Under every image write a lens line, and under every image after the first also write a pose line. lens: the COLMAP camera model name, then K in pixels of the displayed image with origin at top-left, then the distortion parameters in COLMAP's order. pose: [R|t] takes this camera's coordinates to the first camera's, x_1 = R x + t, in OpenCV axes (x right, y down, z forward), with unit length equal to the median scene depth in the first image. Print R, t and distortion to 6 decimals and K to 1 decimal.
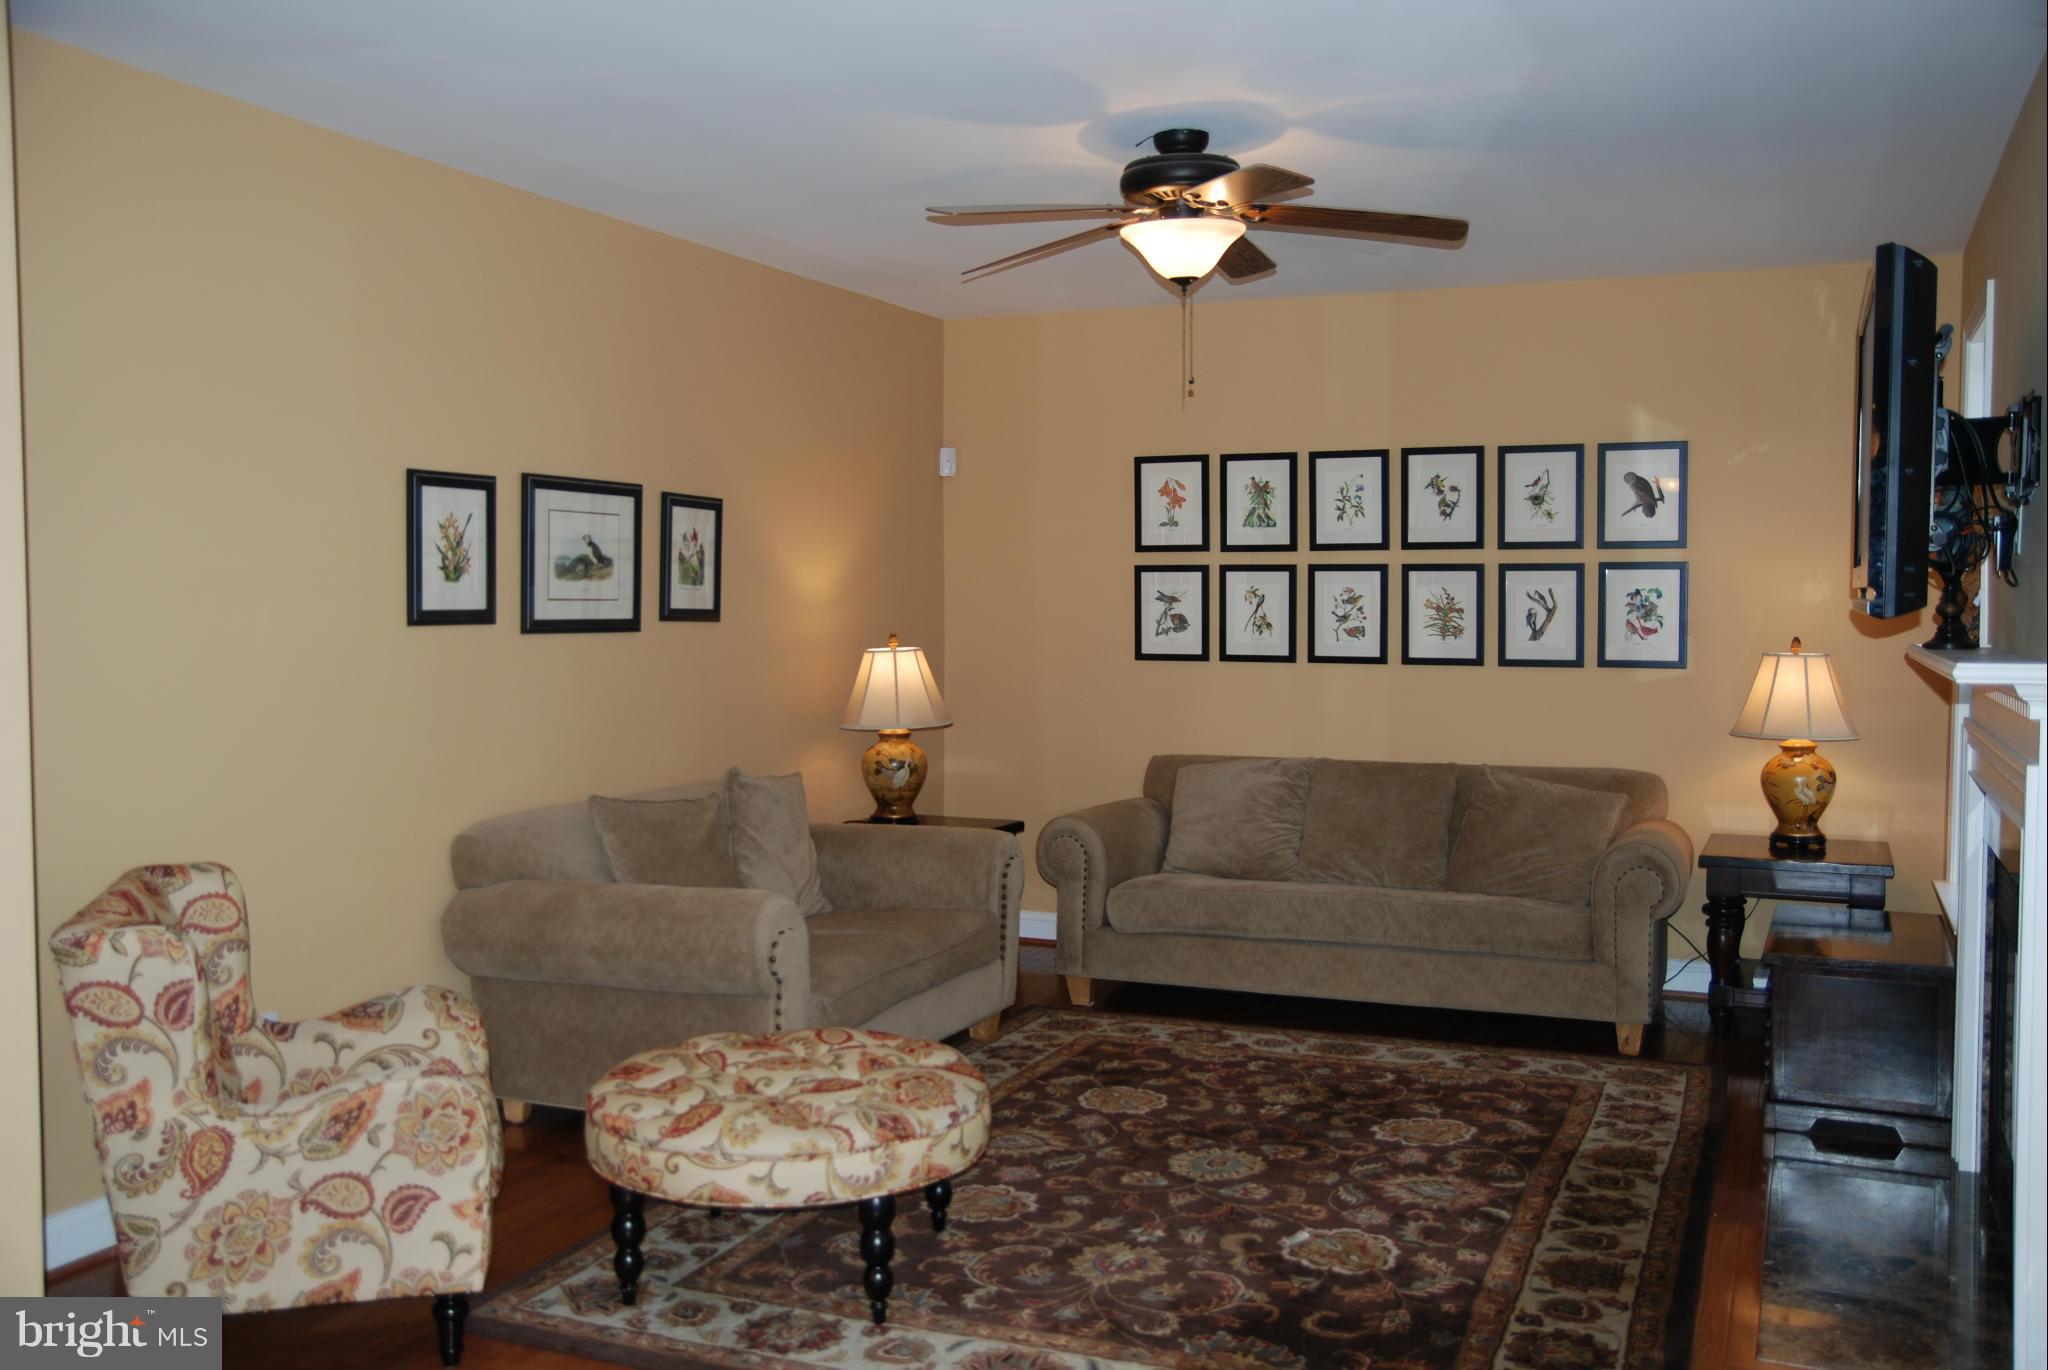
lens RADIAL K [[1834.9, 0, 1024.0], [0, 1834.9, 685.0], [0, 0, 1]] dist [-0.083475, 0.178768]
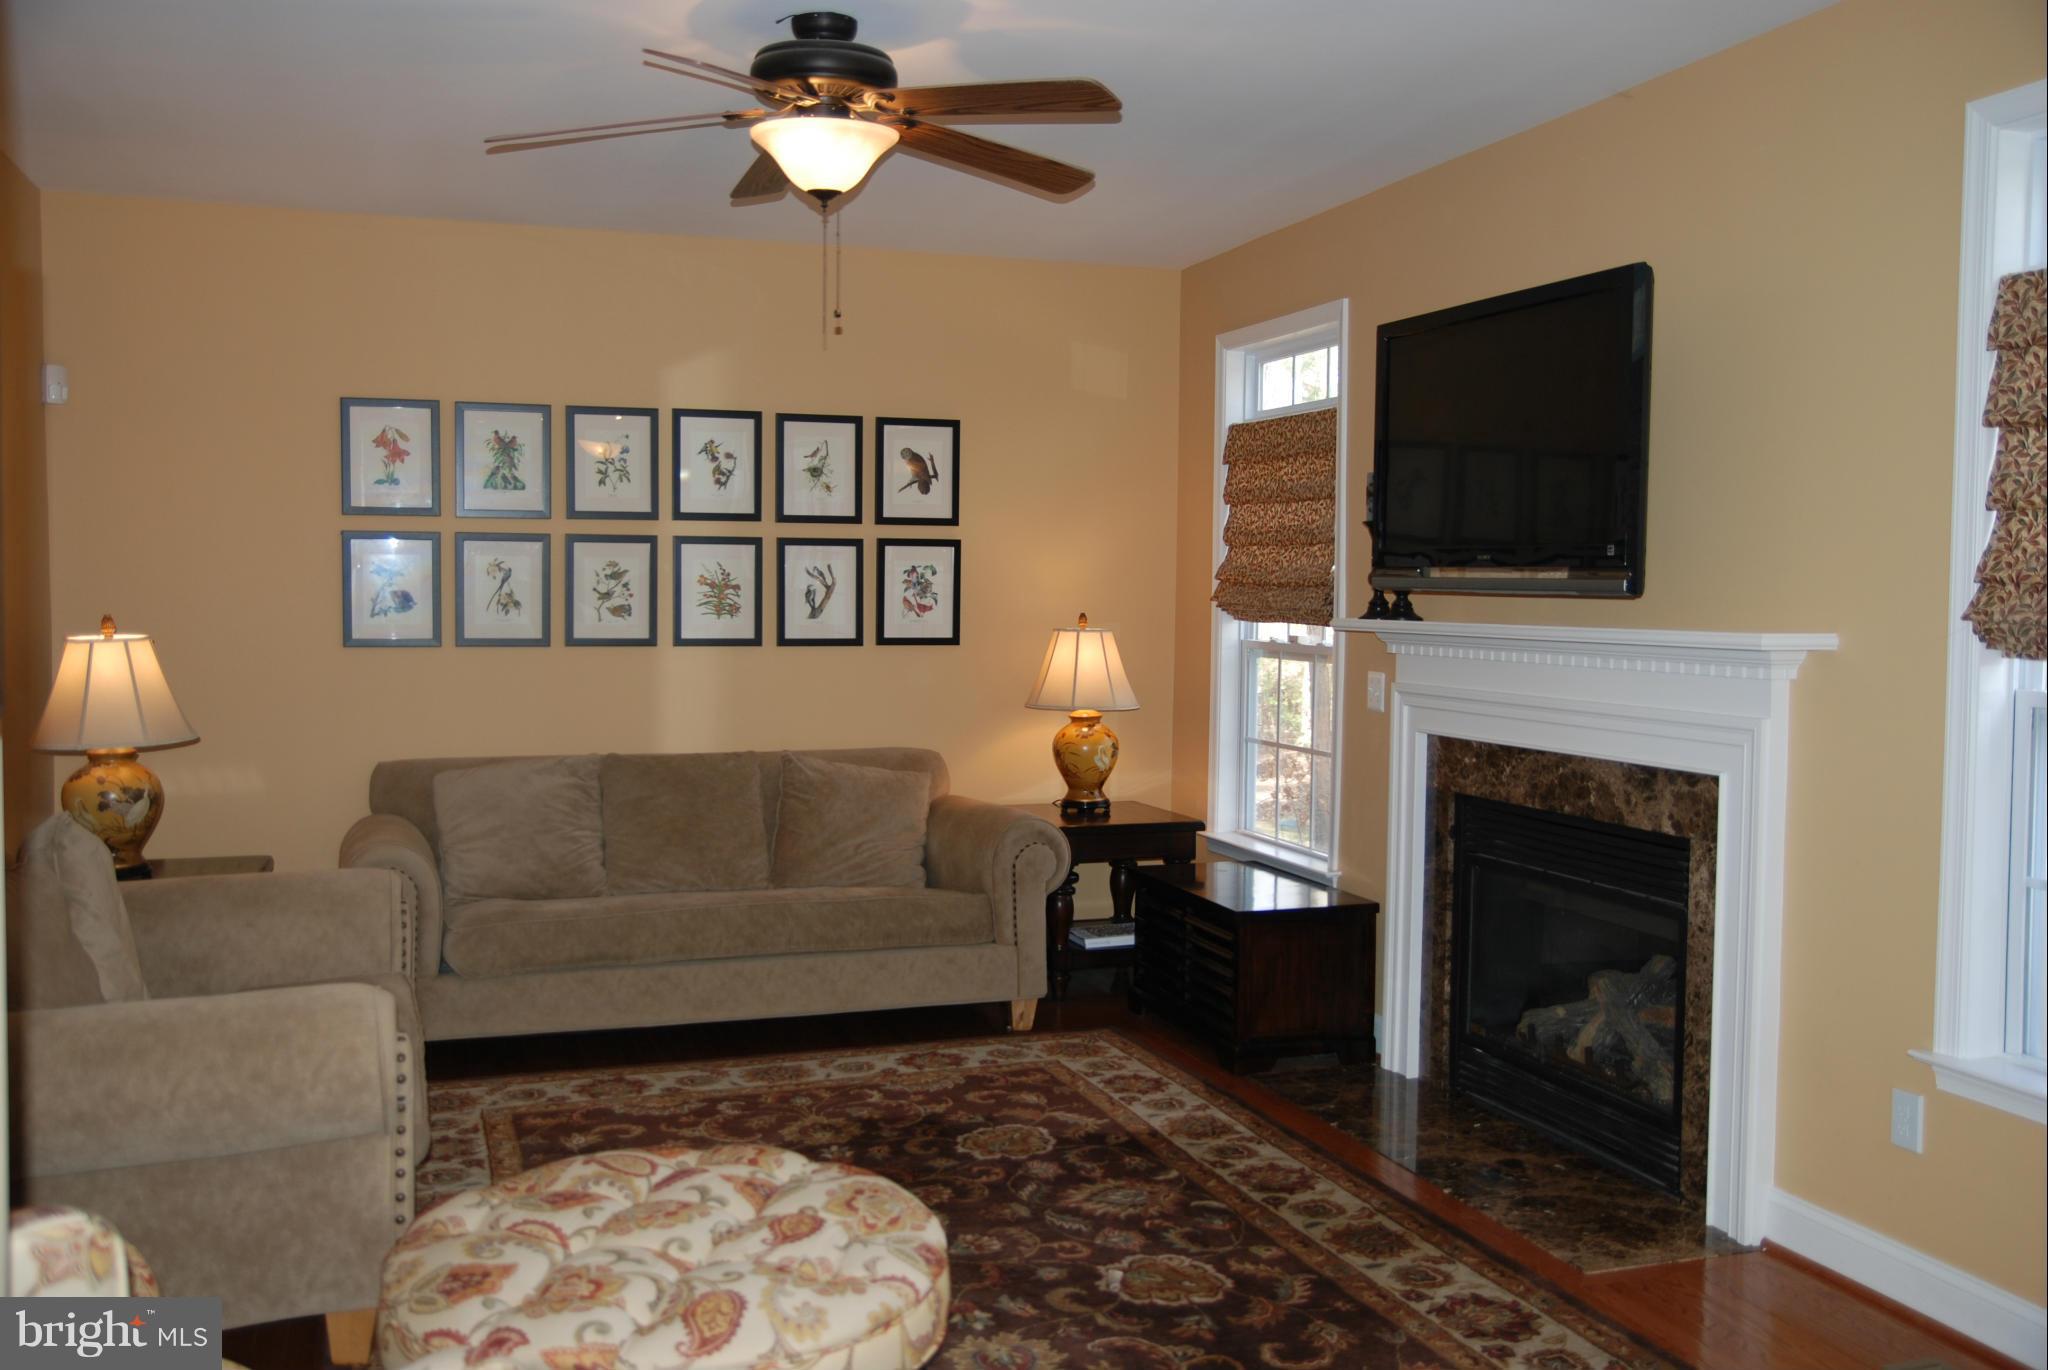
lens RADIAL K [[1834.9, 0, 1024.0], [0, 1834.9, 685.0], [0, 0, 1]] dist [-0.083475, 0.178768]
pose [[0.732224, -0.032003, 0.680312, -0.311780], [0.023600, 0.999488, 0.021616, -0.008140], [-0.680655, 0.000228, 0.732604, 0.232314]]
